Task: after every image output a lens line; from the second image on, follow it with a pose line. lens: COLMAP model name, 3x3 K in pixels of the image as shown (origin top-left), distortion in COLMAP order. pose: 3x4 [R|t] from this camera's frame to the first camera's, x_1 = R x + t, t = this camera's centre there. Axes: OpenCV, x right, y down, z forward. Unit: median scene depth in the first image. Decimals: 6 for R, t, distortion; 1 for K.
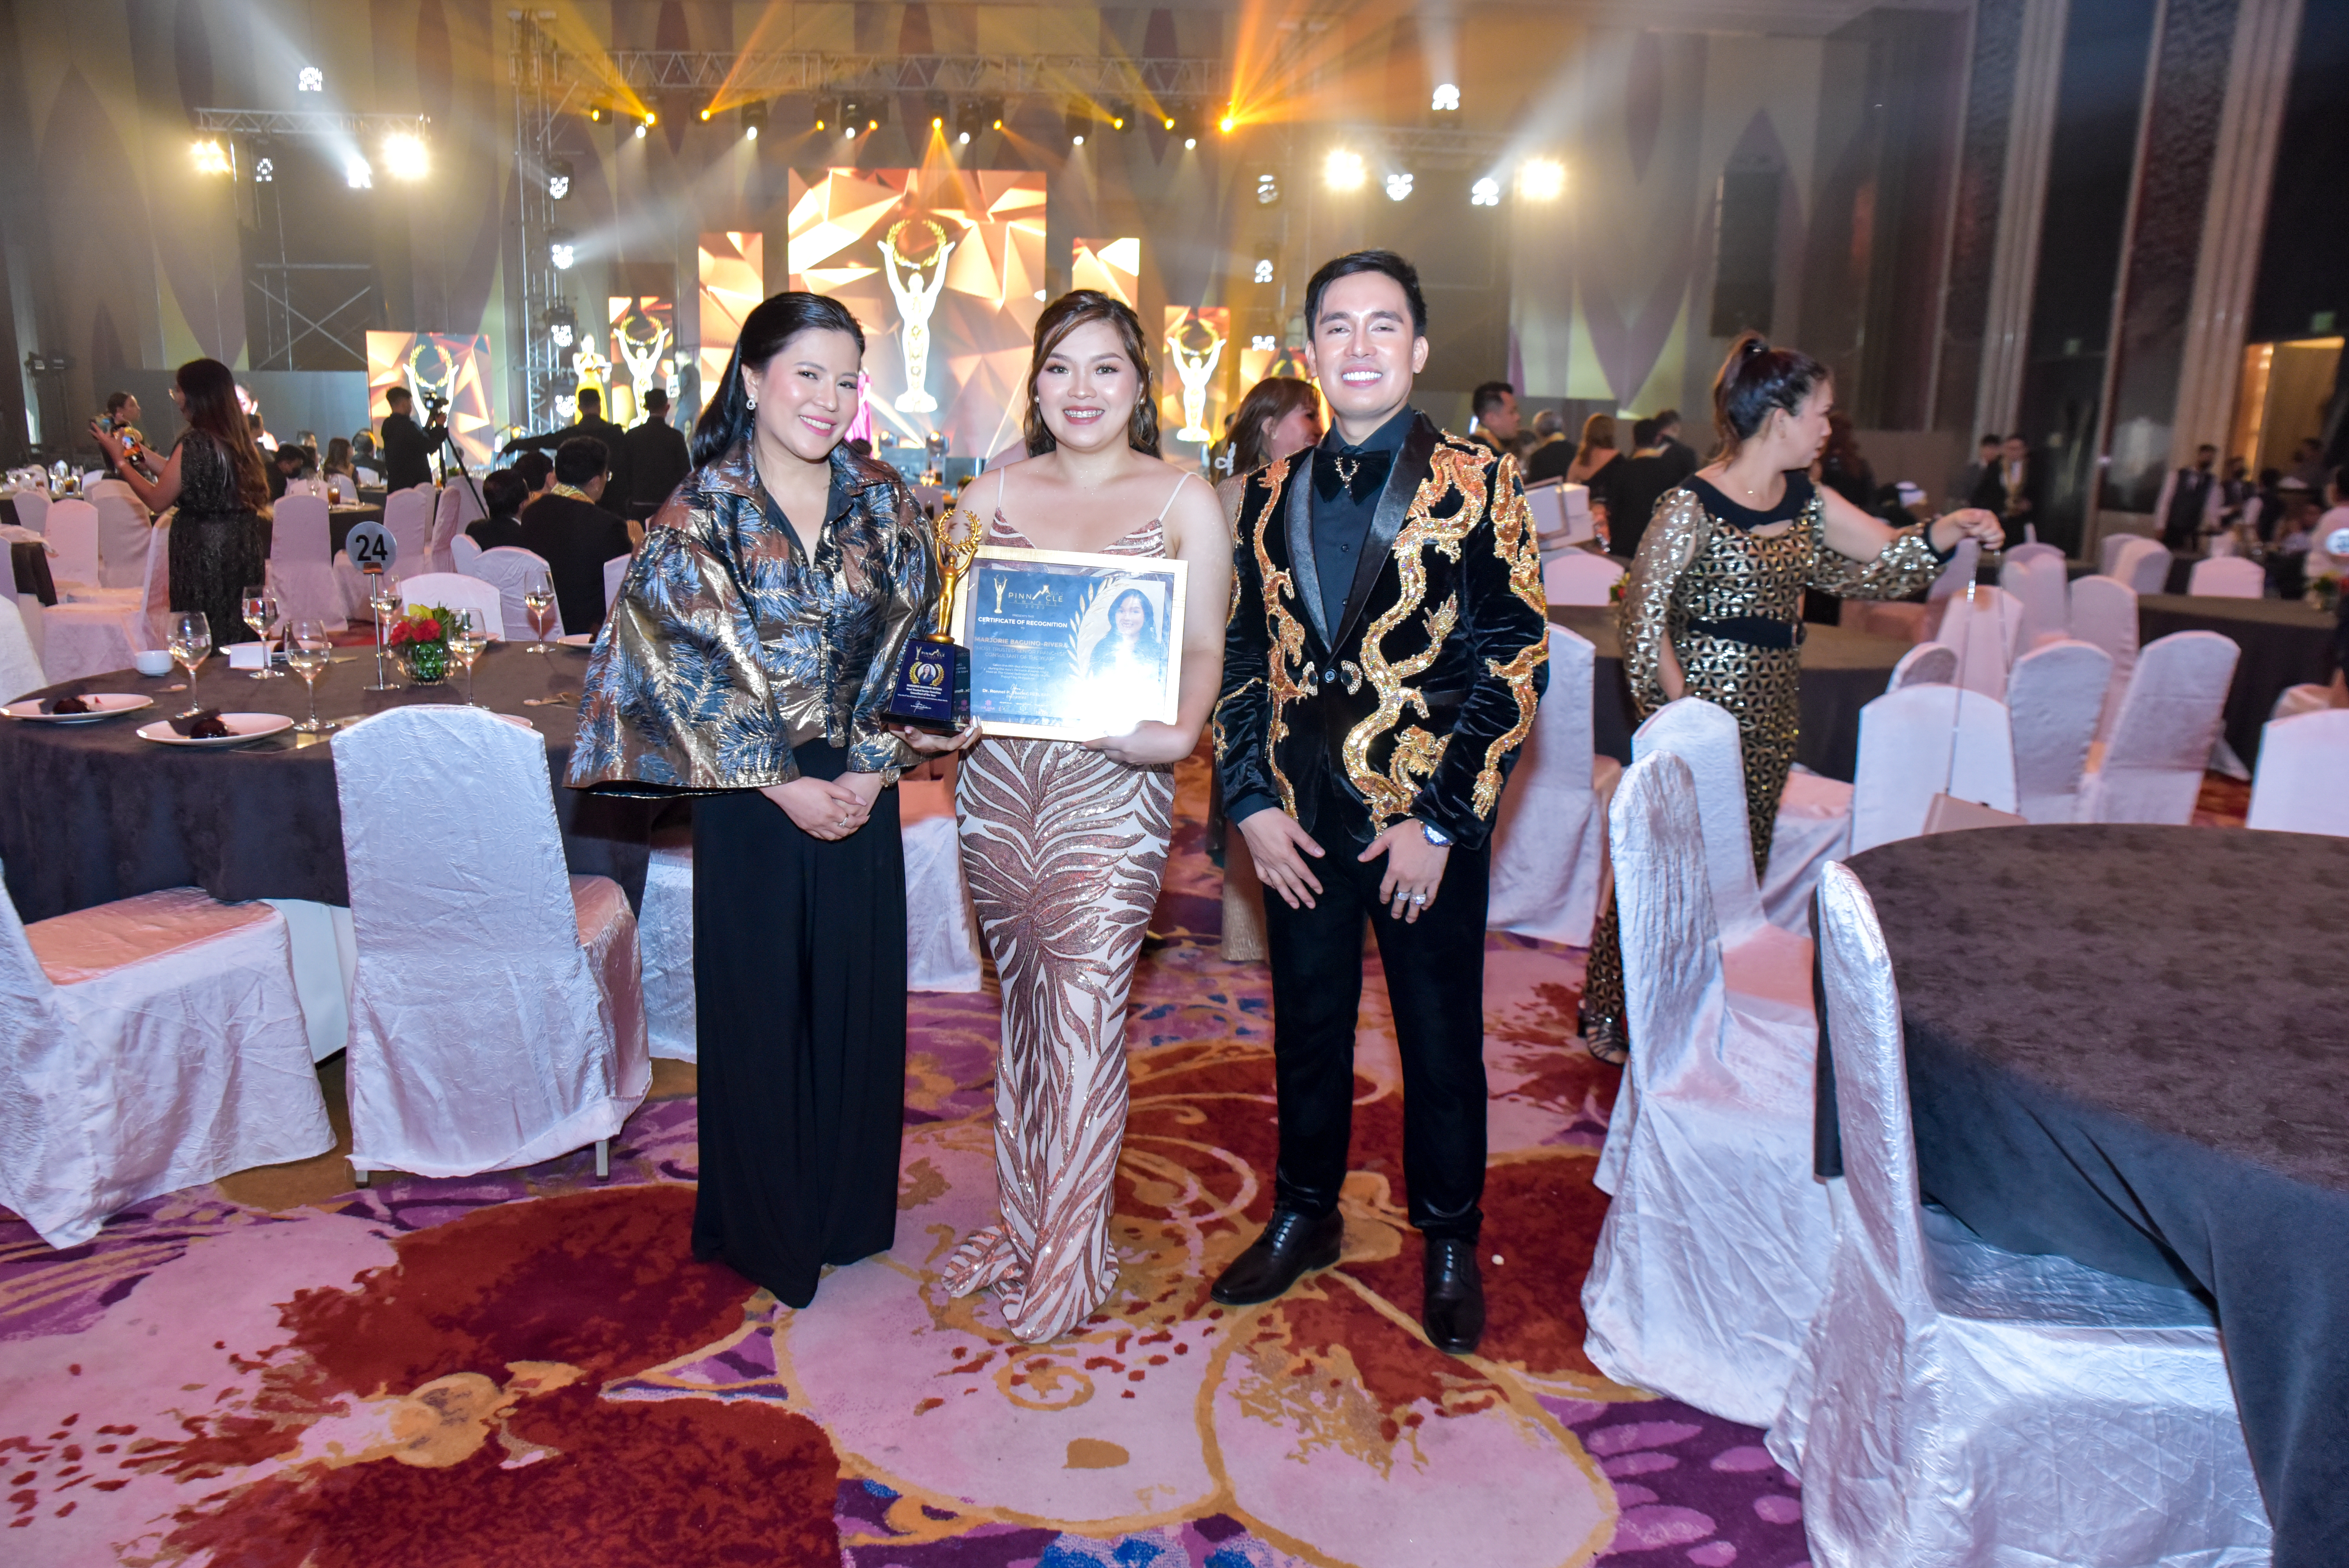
lens RADIAL K [[1607.6, 0, 1201.0], [0, 1607.6, 778.5], [0, 0, 1]] dist [-0.132419, 0.085937]
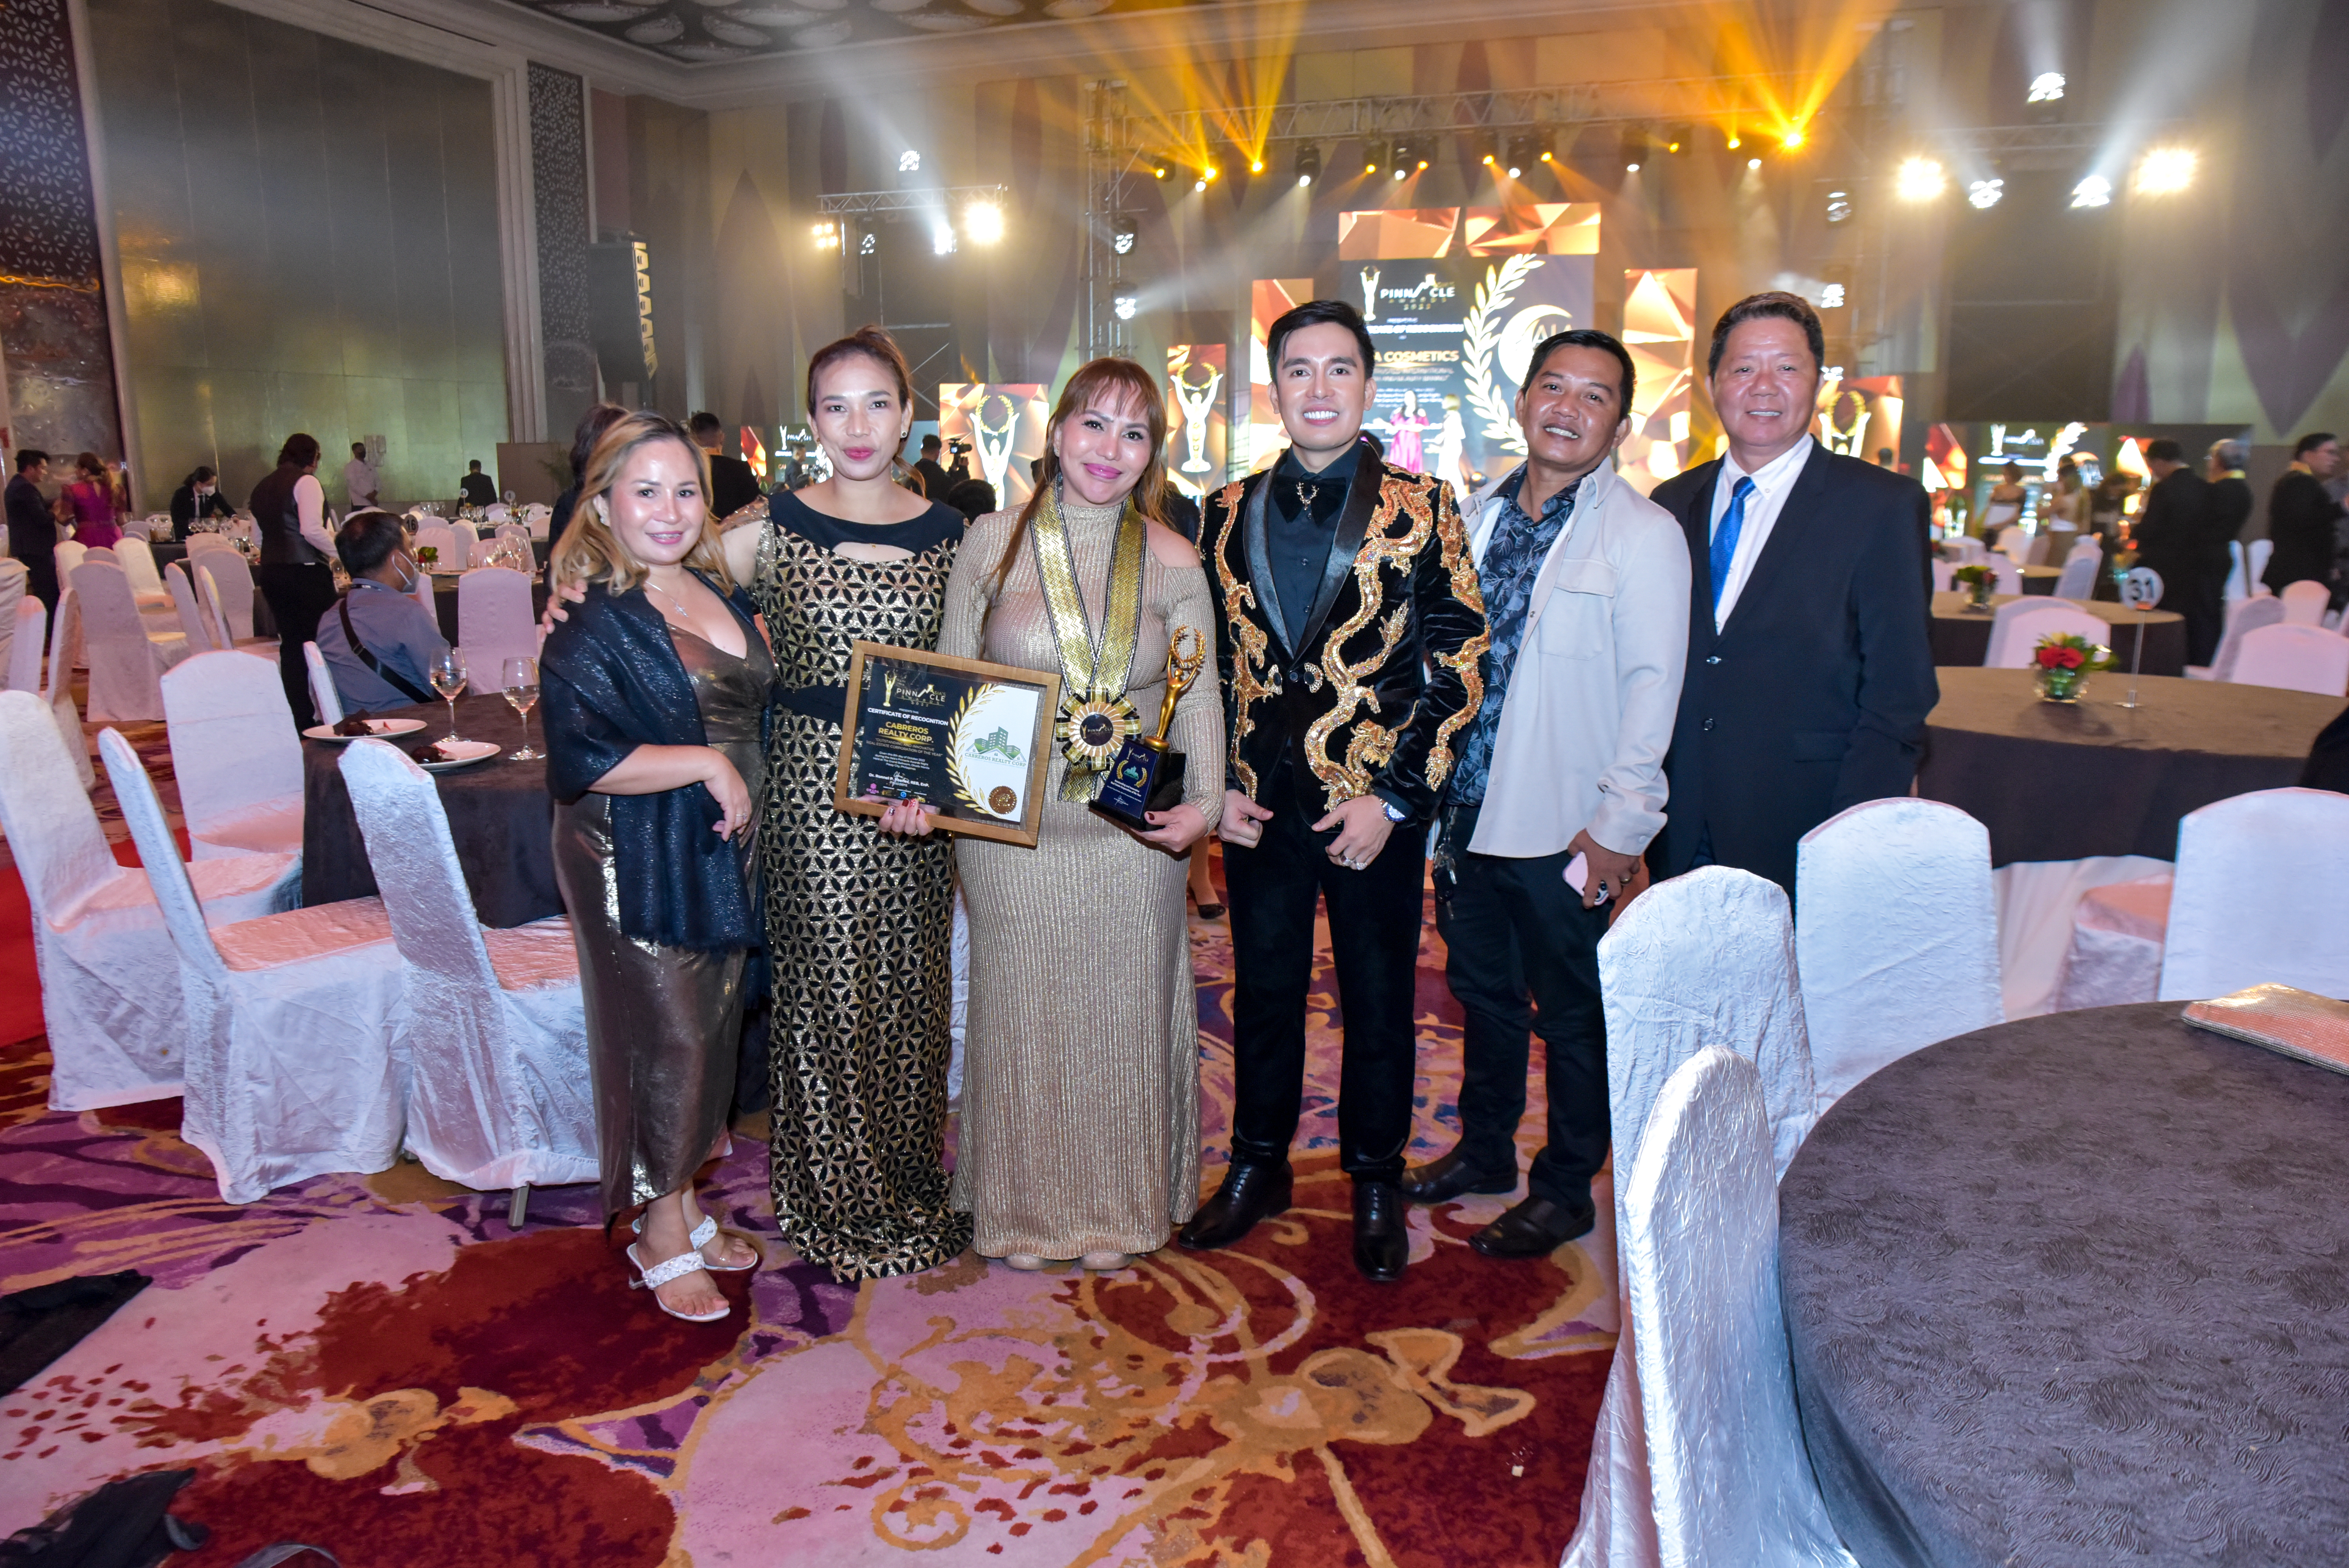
lens RADIAL K [[1624.2, 0, 1176.6], [0, 1624.2, 787.0], [0, 0, 1]] dist [-0.129396, 0.091489]
pose [[0.930518, 0.048005, -0.363087, 0.348677], [-0.056090, 0.998357, -0.011752, -0.033642], [0.361926, 0.031301, 0.931681, 0.190412]]
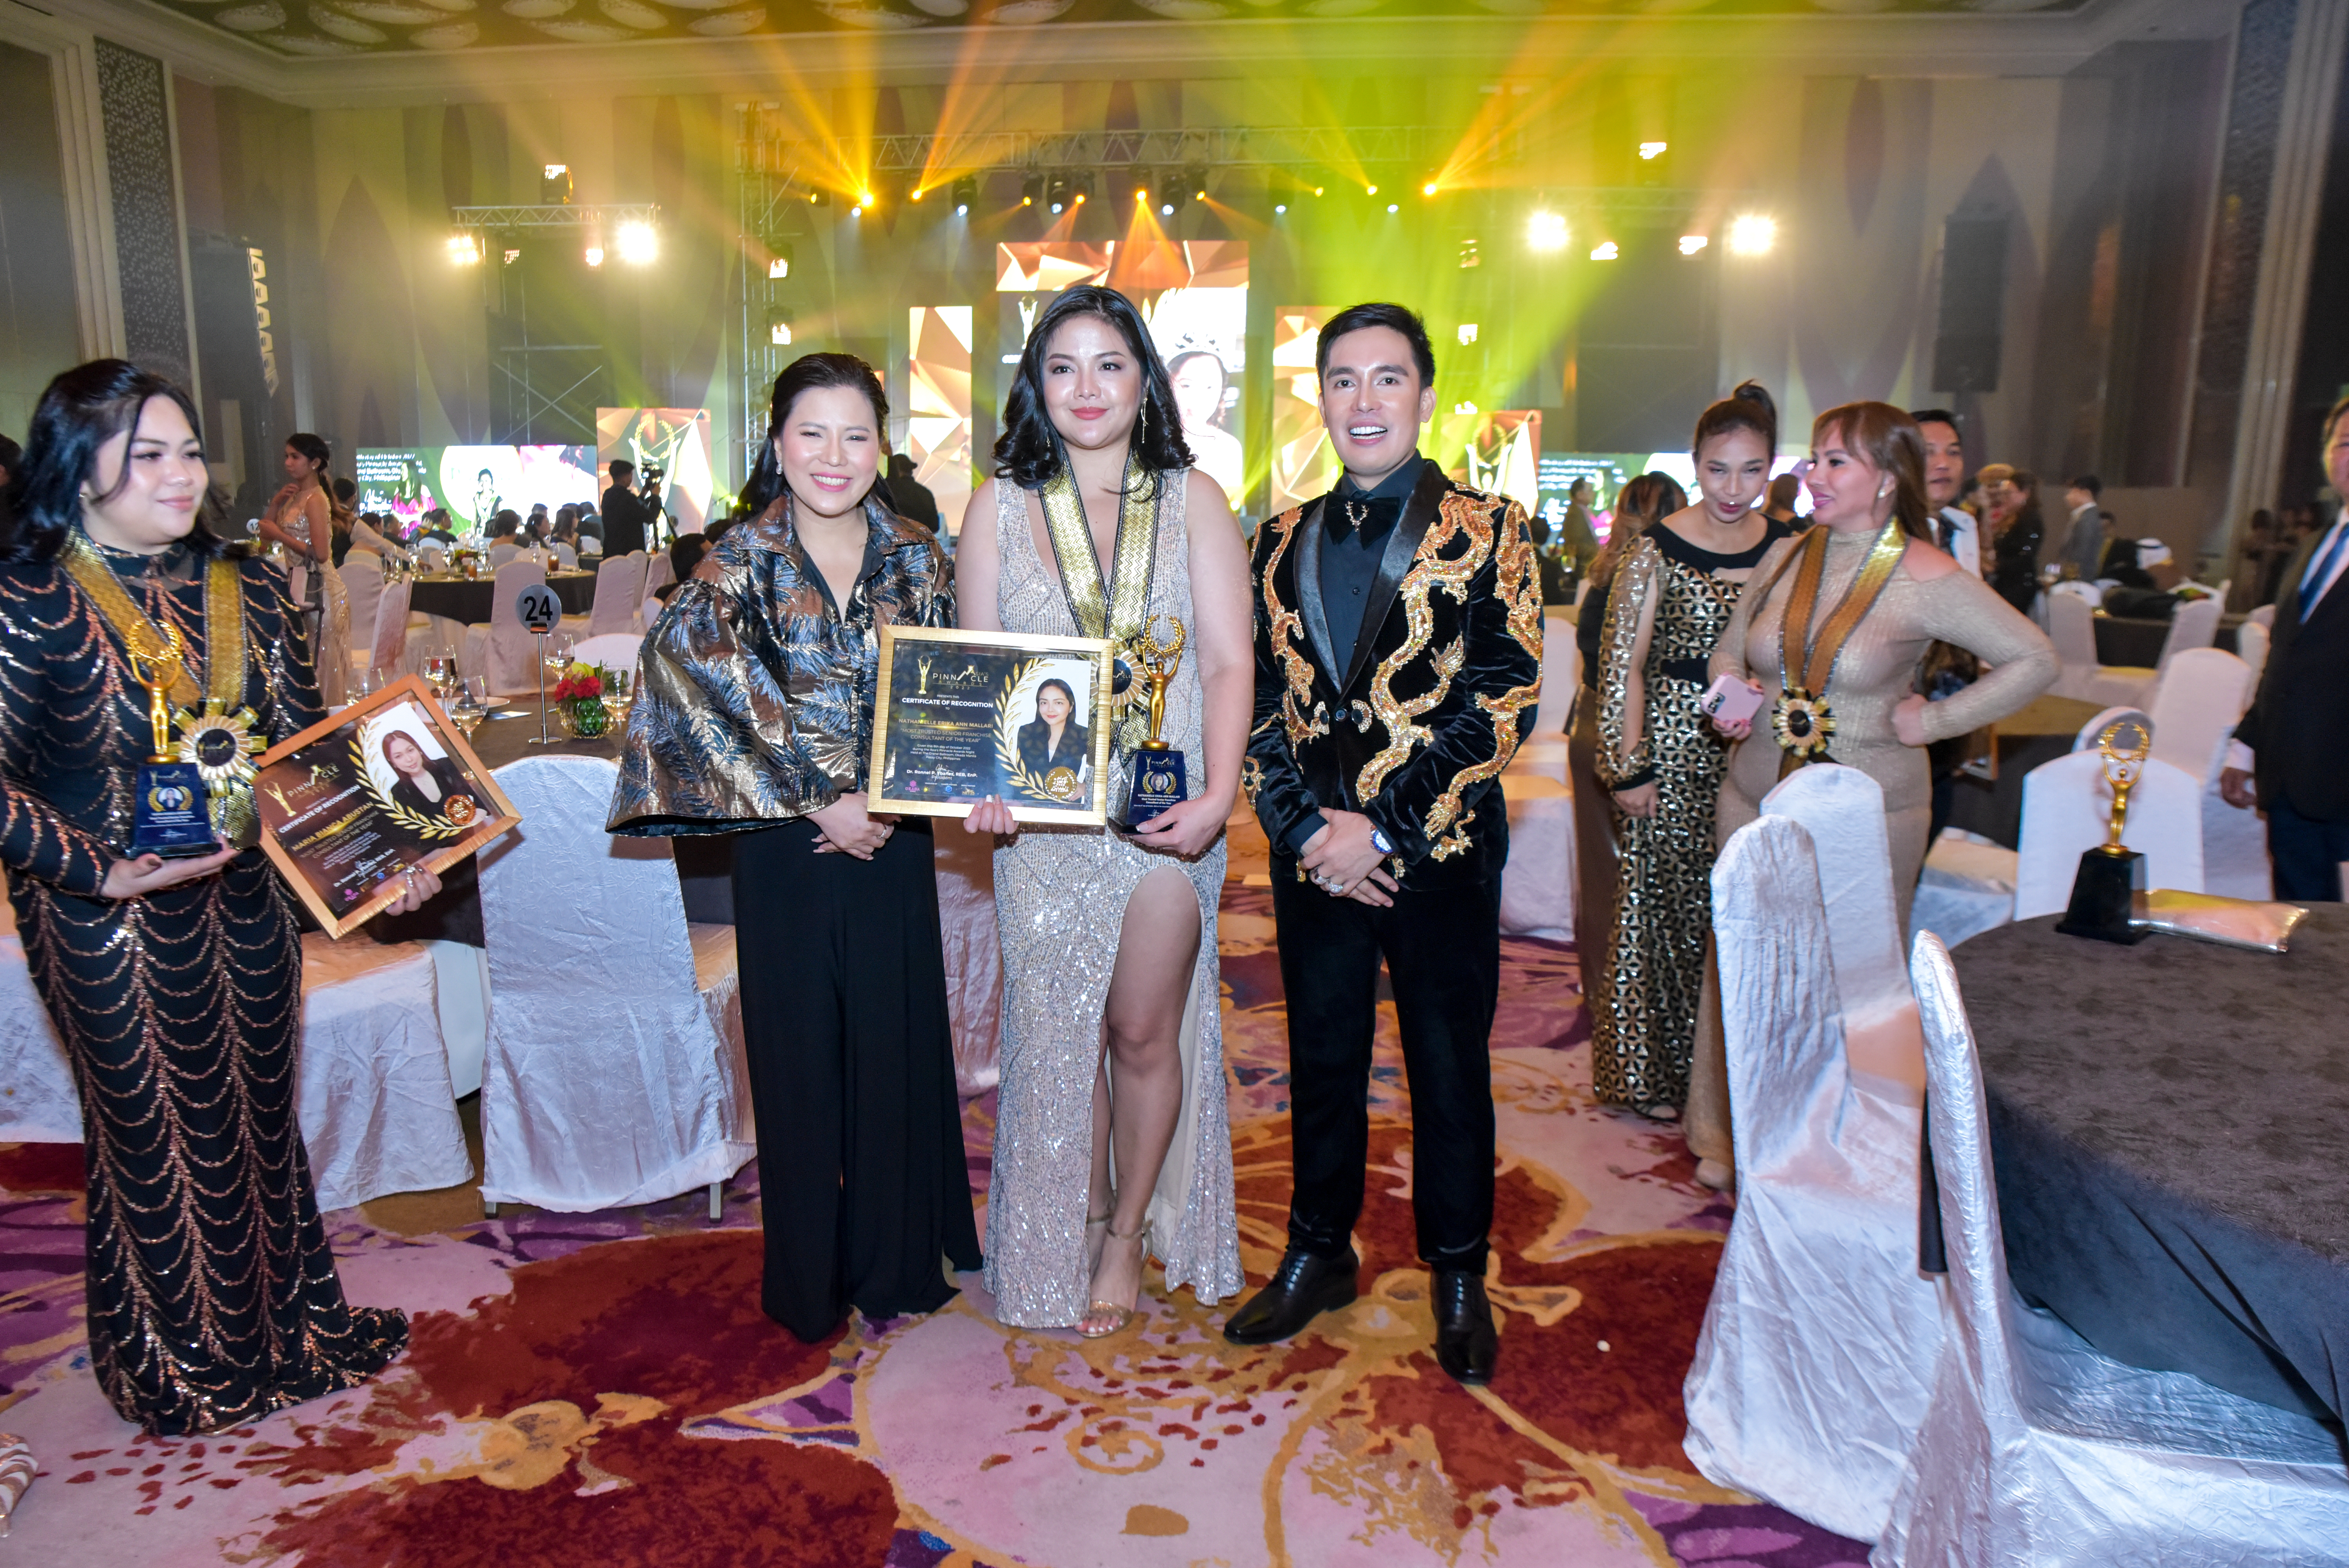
lens RADIAL K [[1617.5, 0, 1189.1], [0, 1617.5, 797.6], [0, 0, 1]] dist [-0.127824, 0.086096]
pose [[0.990569, 0.012035, -0.136482, 0.077211], [-0.016281, 0.999416, -0.030033, 0.007239], [0.136041, 0.031972, 0.990187, 0.011703]]
